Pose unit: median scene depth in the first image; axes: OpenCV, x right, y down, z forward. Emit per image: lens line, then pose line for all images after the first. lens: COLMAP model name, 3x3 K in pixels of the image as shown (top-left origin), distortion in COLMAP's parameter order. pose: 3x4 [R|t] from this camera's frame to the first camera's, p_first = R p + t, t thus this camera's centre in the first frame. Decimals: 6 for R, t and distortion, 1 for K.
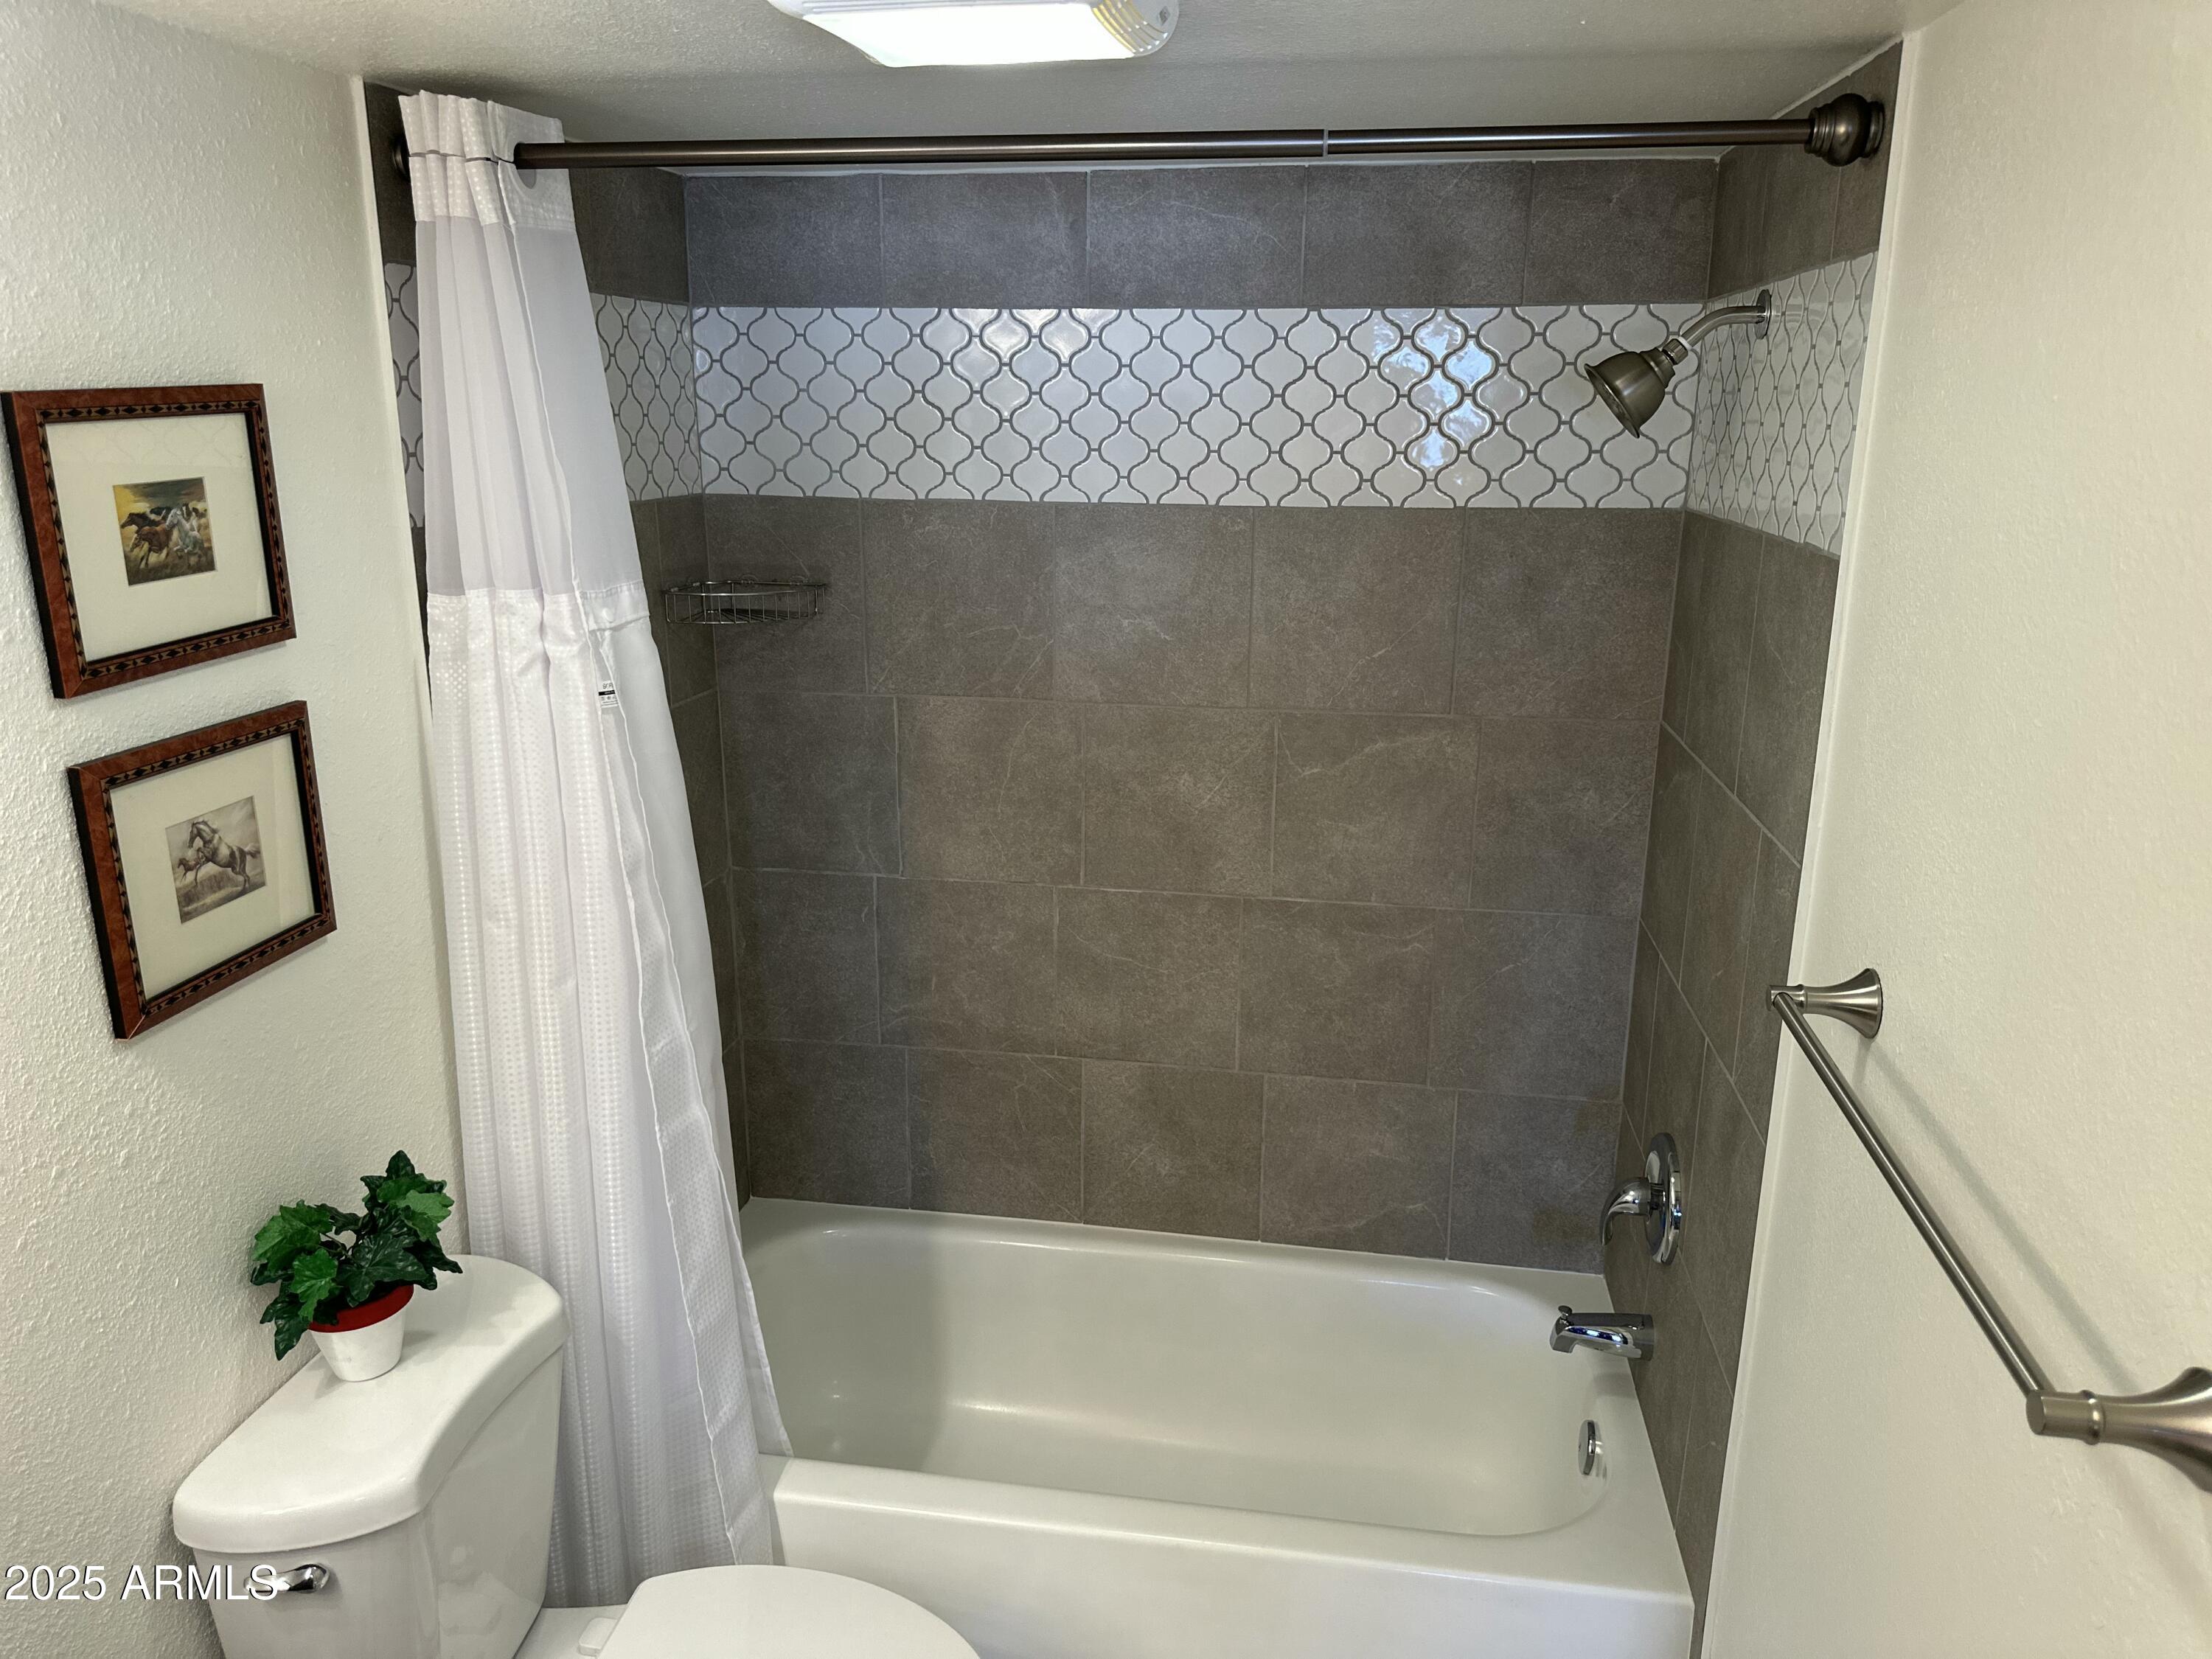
lens RADIAL K [[1560.7, 0, 1100.1], [0, 1560.7, 835.2], [0, 0, 1]] dist [0.072887, -0.101981]
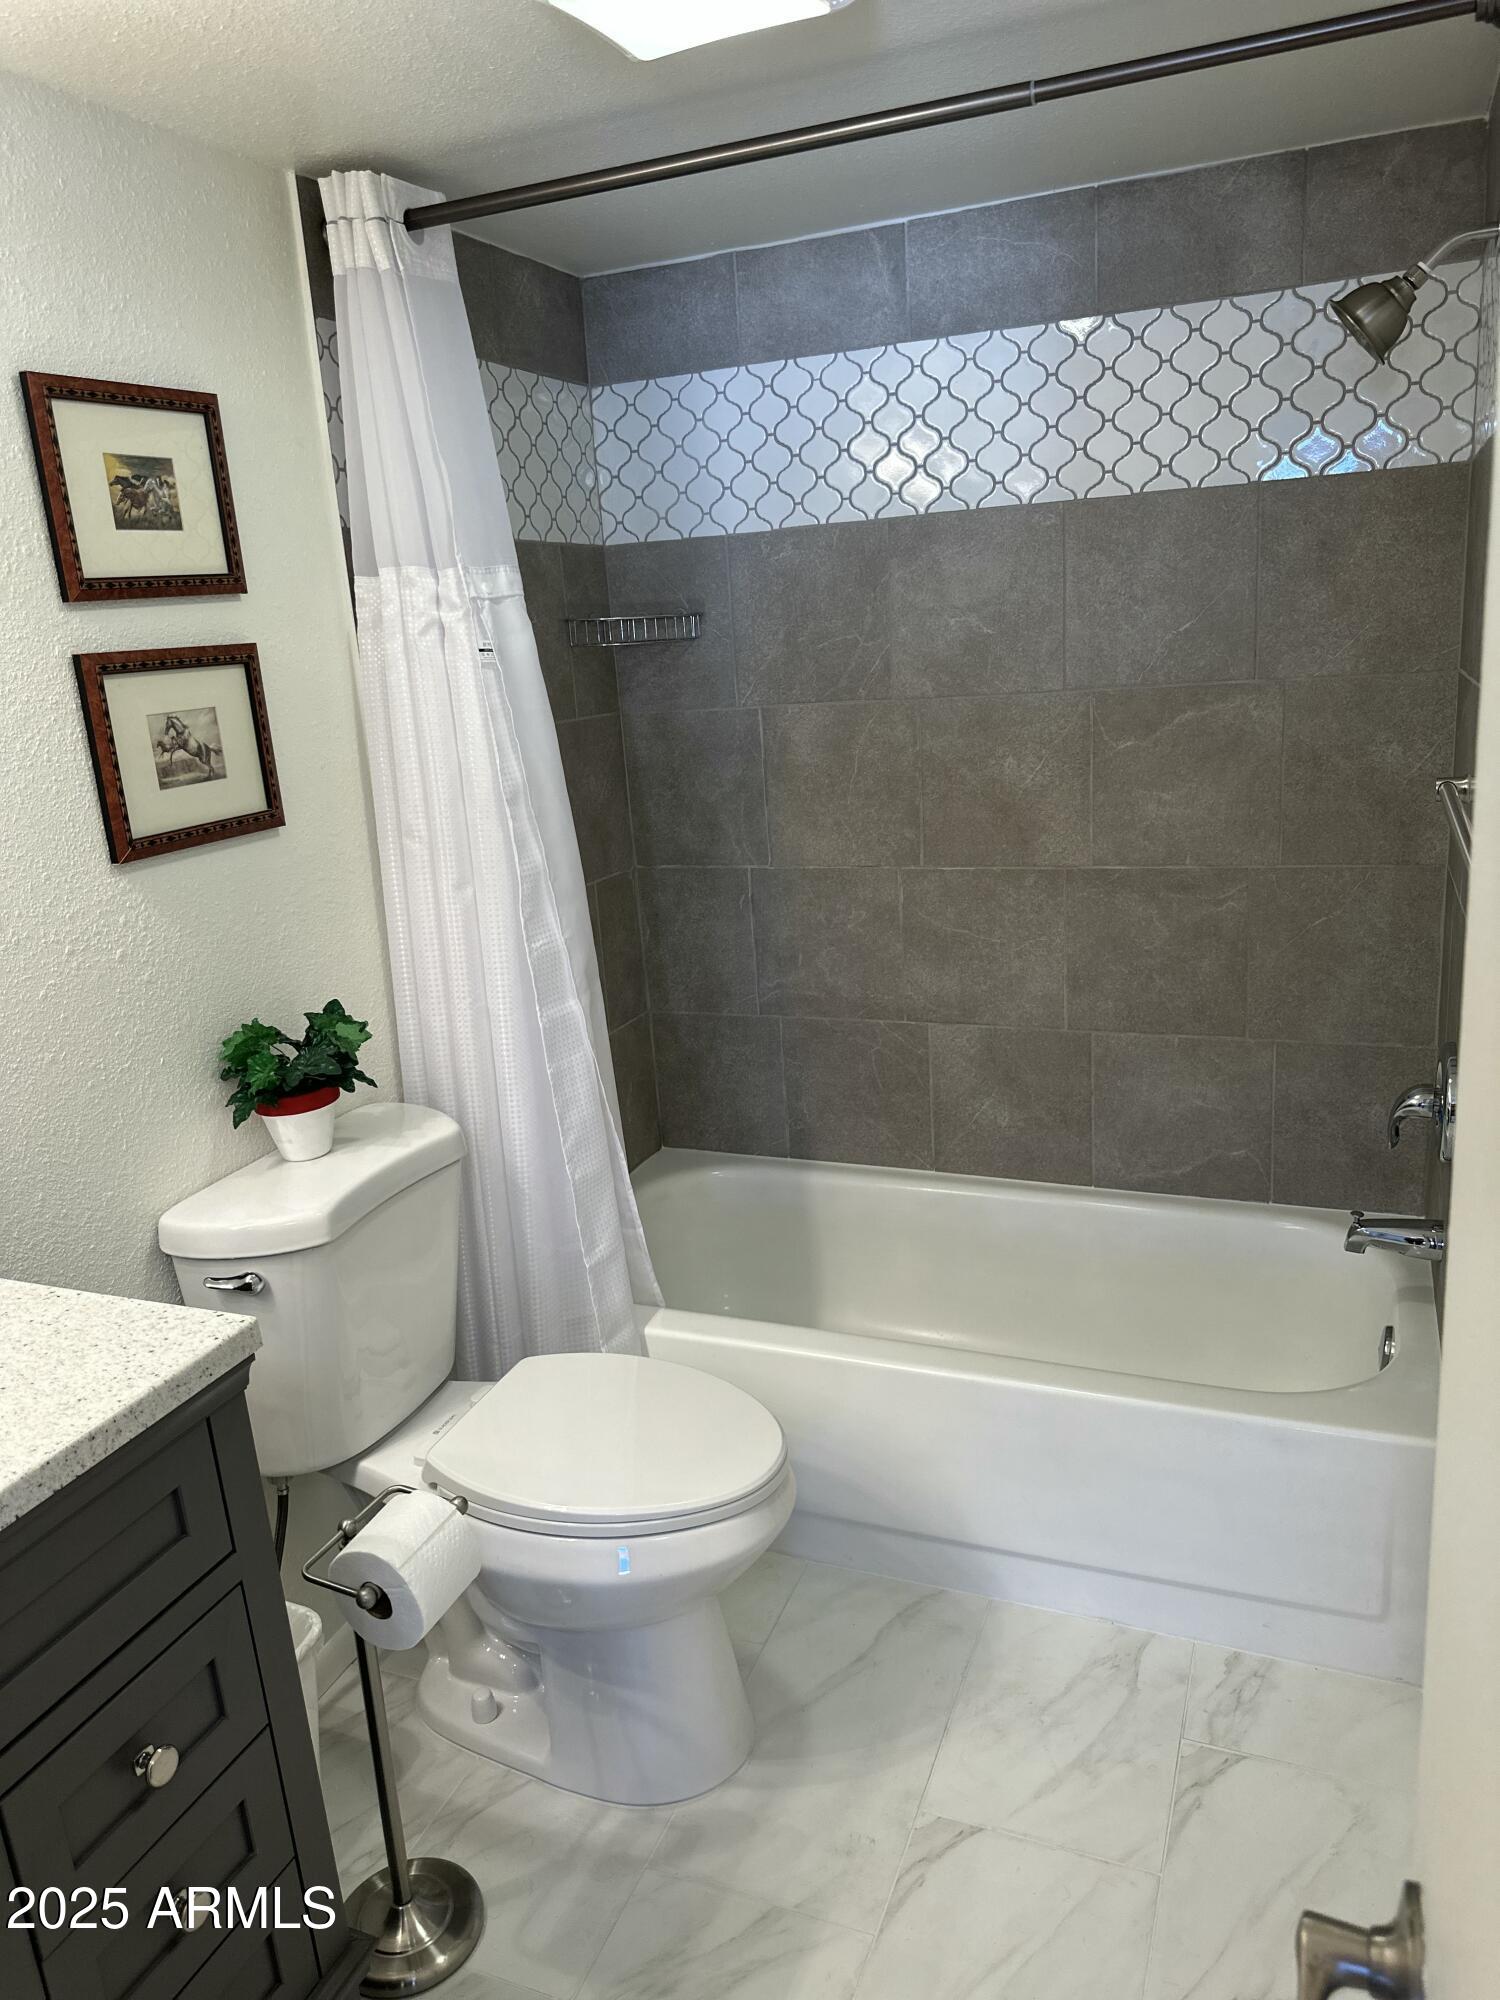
lens RADIAL K [[1411.1, 0, 742.9], [0, 1411.1, 1003.0], [0, 0, 1]] dist [0.072887, -0.101981]
pose [[0.970803, -0.010399, -0.239652, 0.117168], [0.008512, 0.999924, -0.008909, 0.154206], [0.239726, 0.006609, 0.970818, -0.038597]]
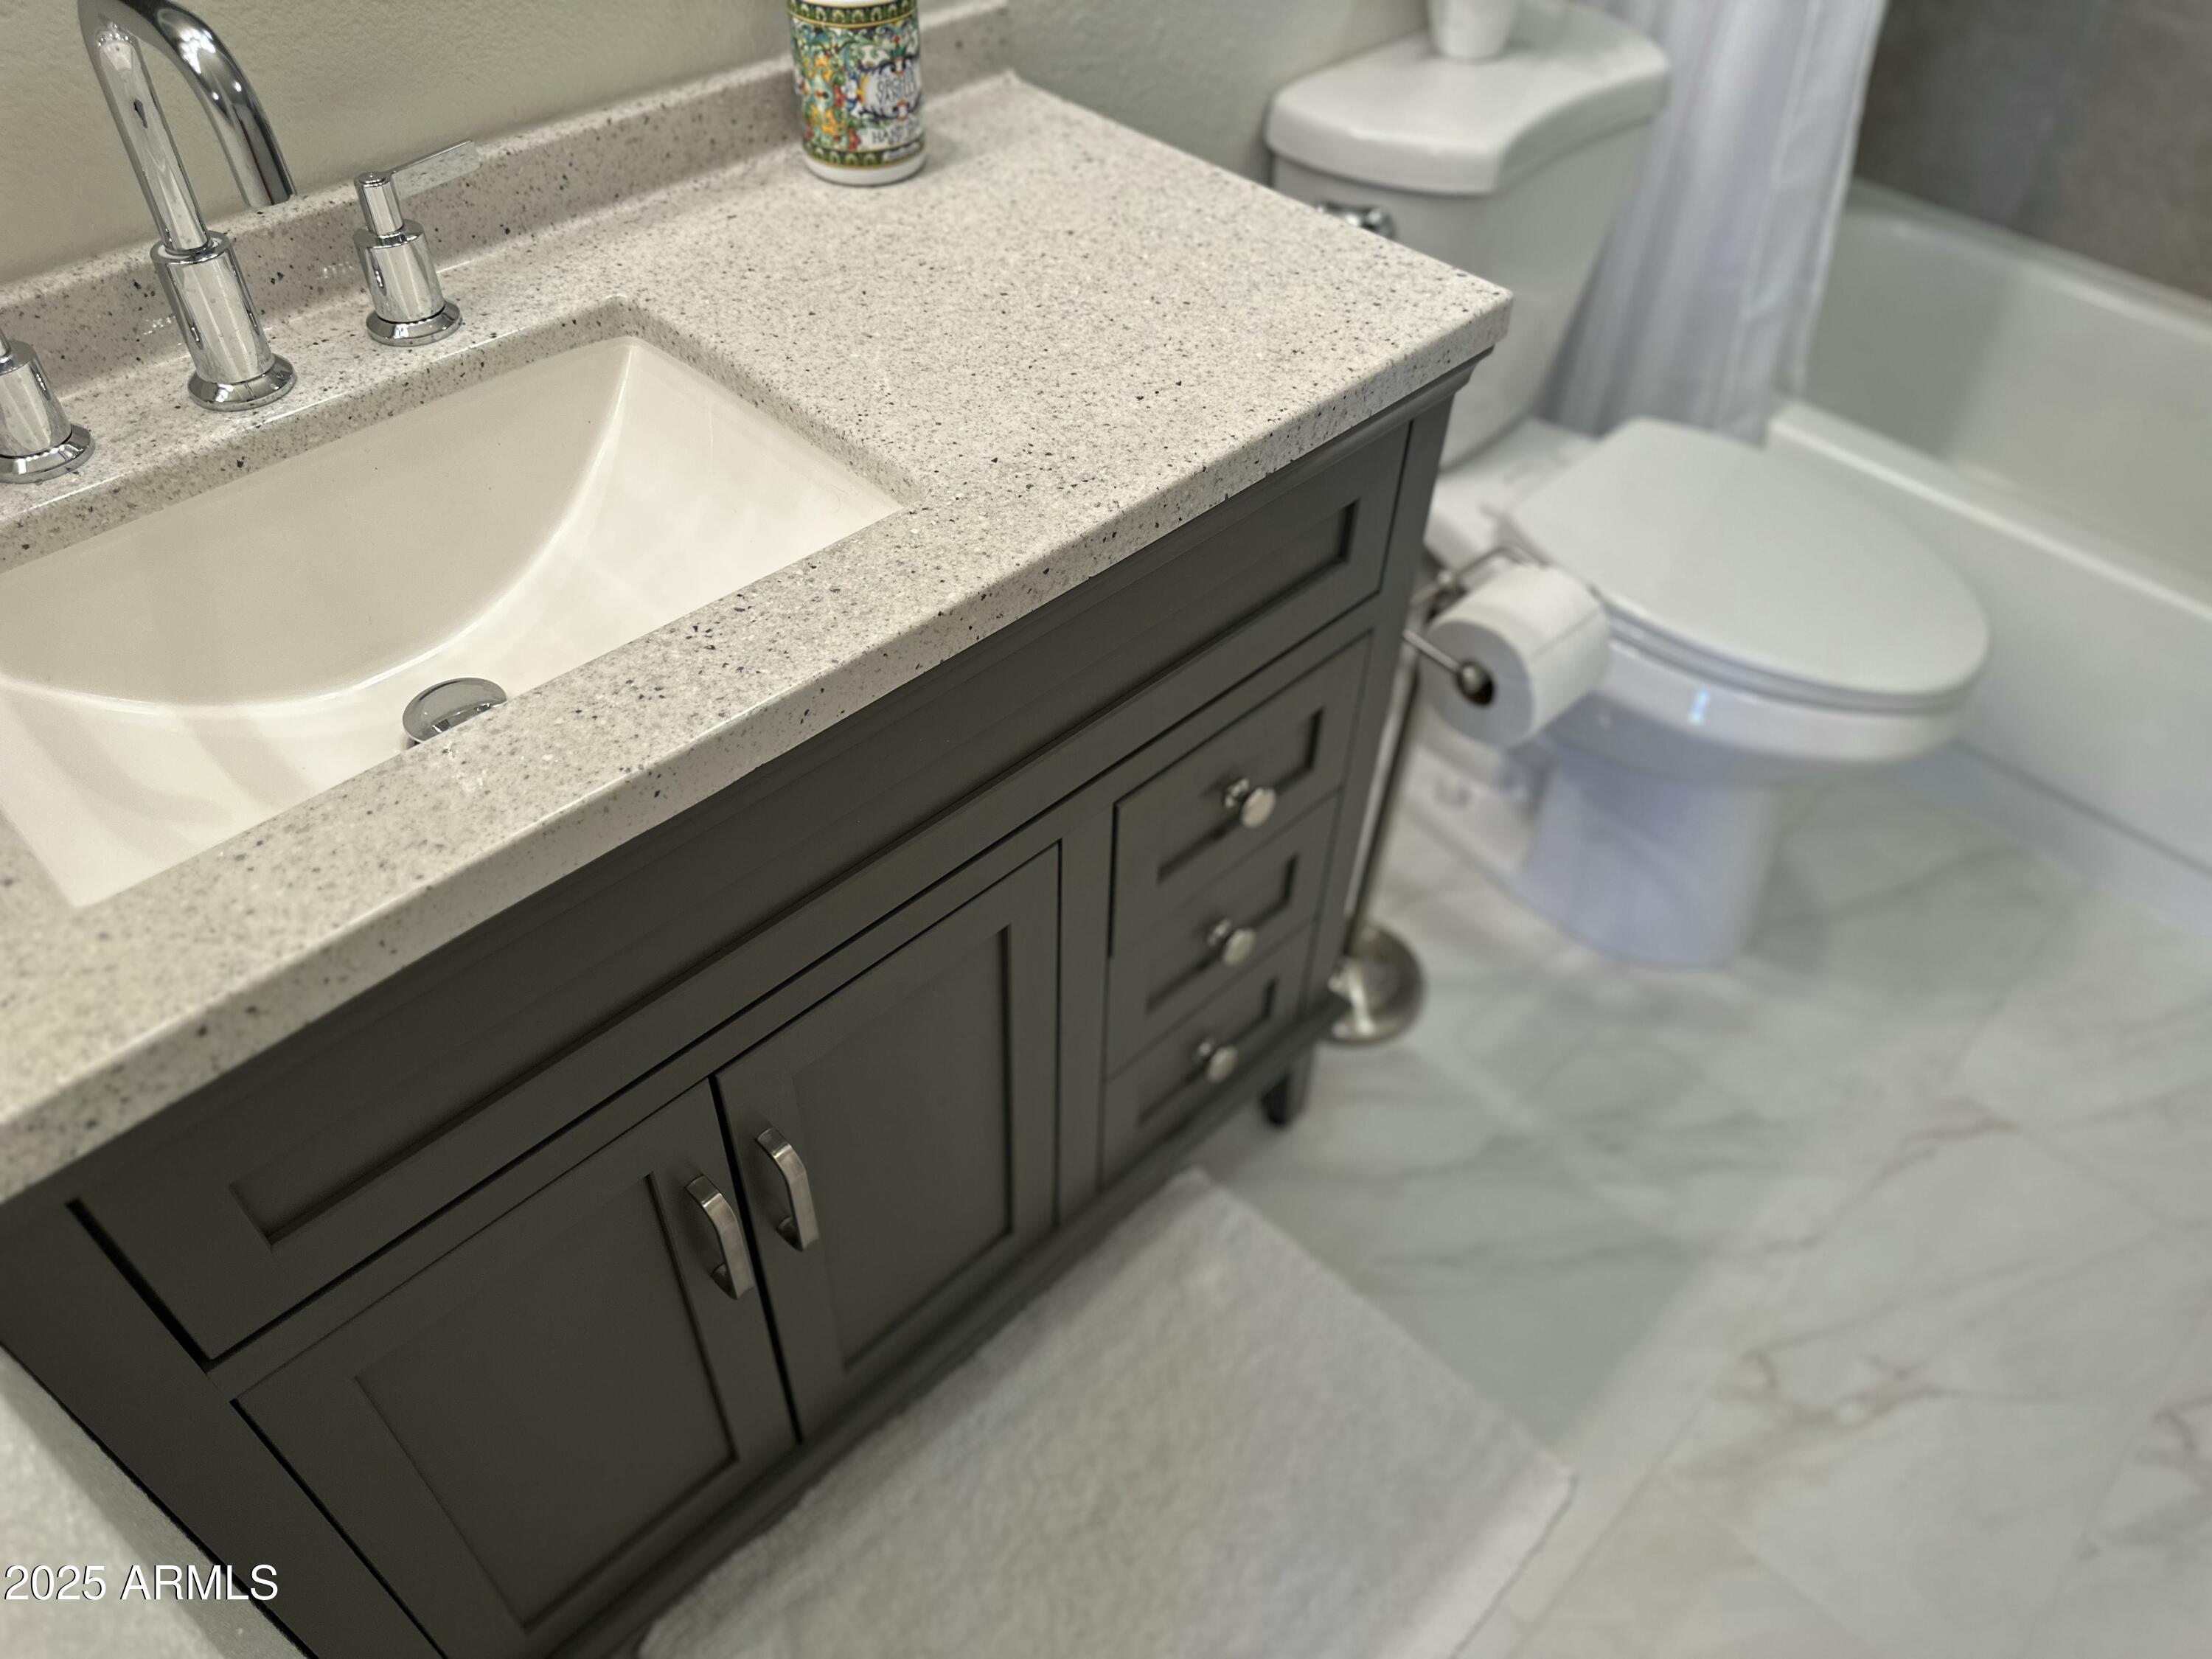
lens RADIAL K [[1560.7, 0, 1114.1], [0, 1560.7, 828.0], [0, 0, 1]] dist [0.072887, -0.101981]
pose [[0.818166, 0.429143, -0.382675, -0.060761], [-0.194799, 0.833065, 0.517740, 0.190308], [0.540978, -0.349053, 0.765183, 0.023068]]
